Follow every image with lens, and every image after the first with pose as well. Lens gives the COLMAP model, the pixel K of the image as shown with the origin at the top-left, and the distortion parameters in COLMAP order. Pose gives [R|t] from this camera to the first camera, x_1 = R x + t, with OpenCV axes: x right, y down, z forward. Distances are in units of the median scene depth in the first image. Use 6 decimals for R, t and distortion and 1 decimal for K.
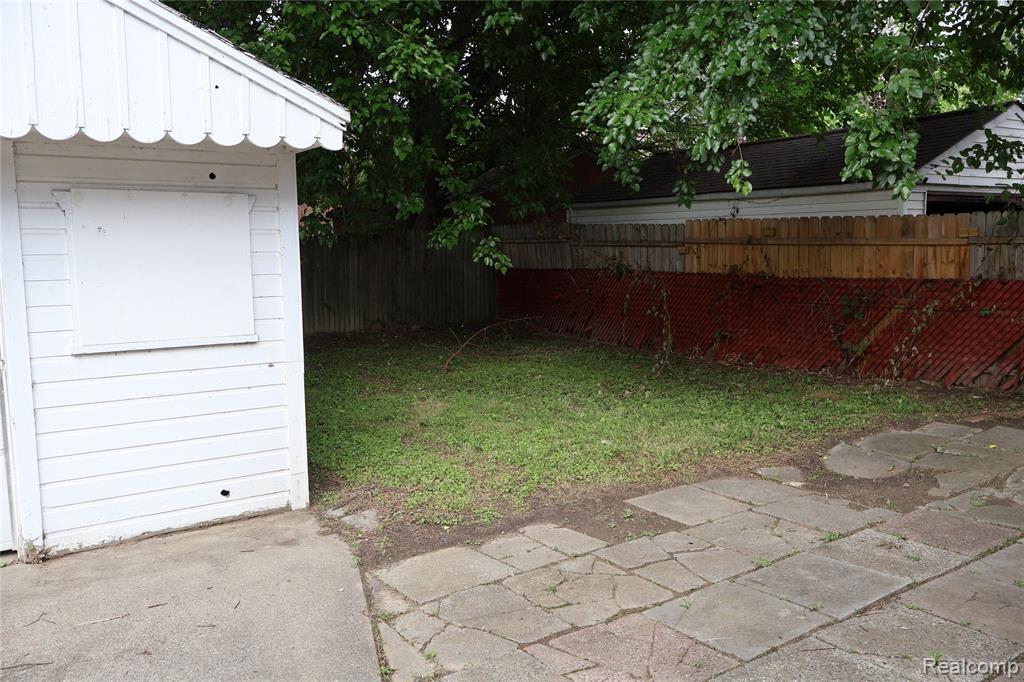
lens RADIAL K [[860.7, 0, 511.0], [0, 860.7, 345.0], [0, 0, 1]] dist [-0.004451, 0.004300]
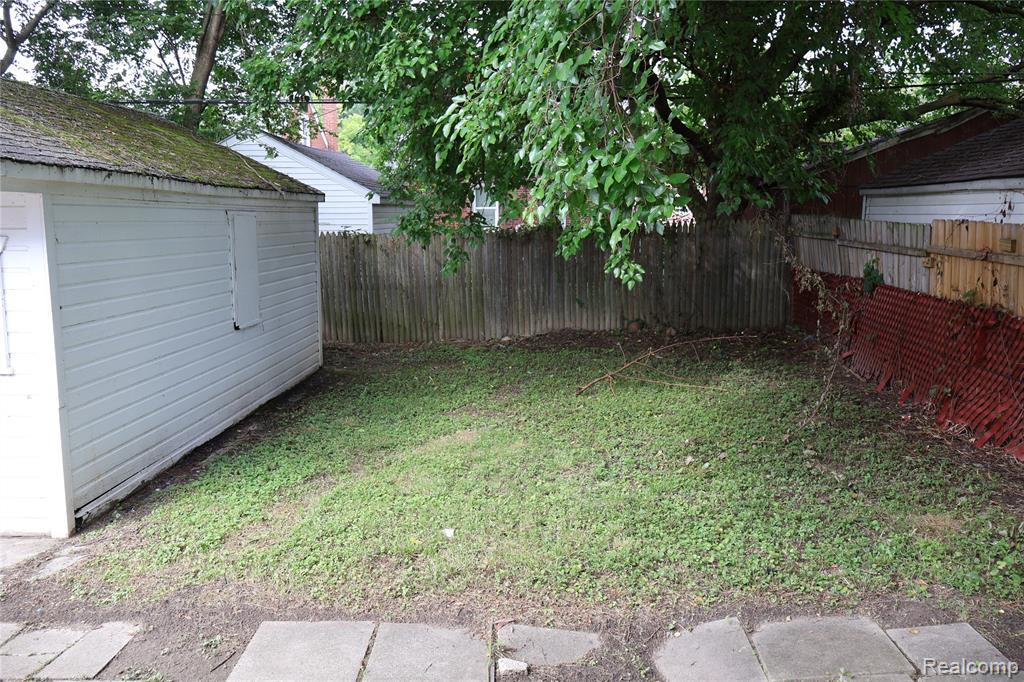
lens RADIAL K [[847.8, 0, 513.0], [0, 847.8, 342.7], [0, 0, 1]] dist [-0.002849, -0.001607]
pose [[0.790575, 0.094042, -0.605102, 0.857304], [-0.068036, 0.995509, 0.065827, -0.161455], [0.608574, -0.010872, 0.793422, 0.579235]]
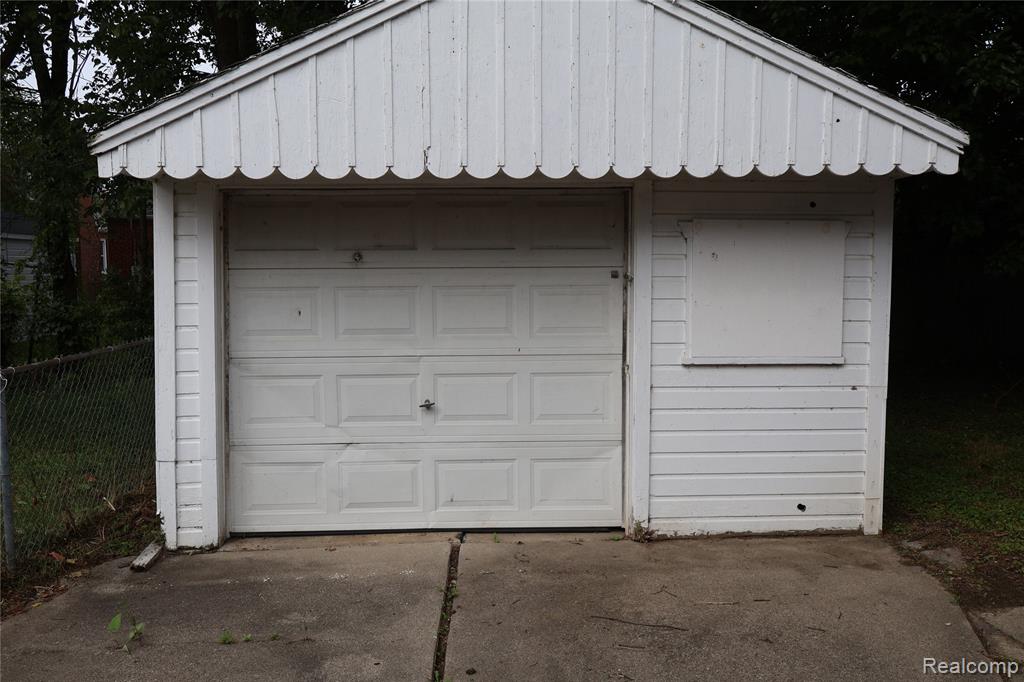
lens RADIAL K [[860.7, 0, 511.0], [0, 860.7, 345.0], [0, 0, 1]] dist [-0.004451, 0.004300]
pose [[0.849828, 0.056536, -0.524019, -0.101276], [-0.069973, 0.997532, -0.005855, 0.007356], [0.522395, 0.041643, 0.851686, -0.083105]]
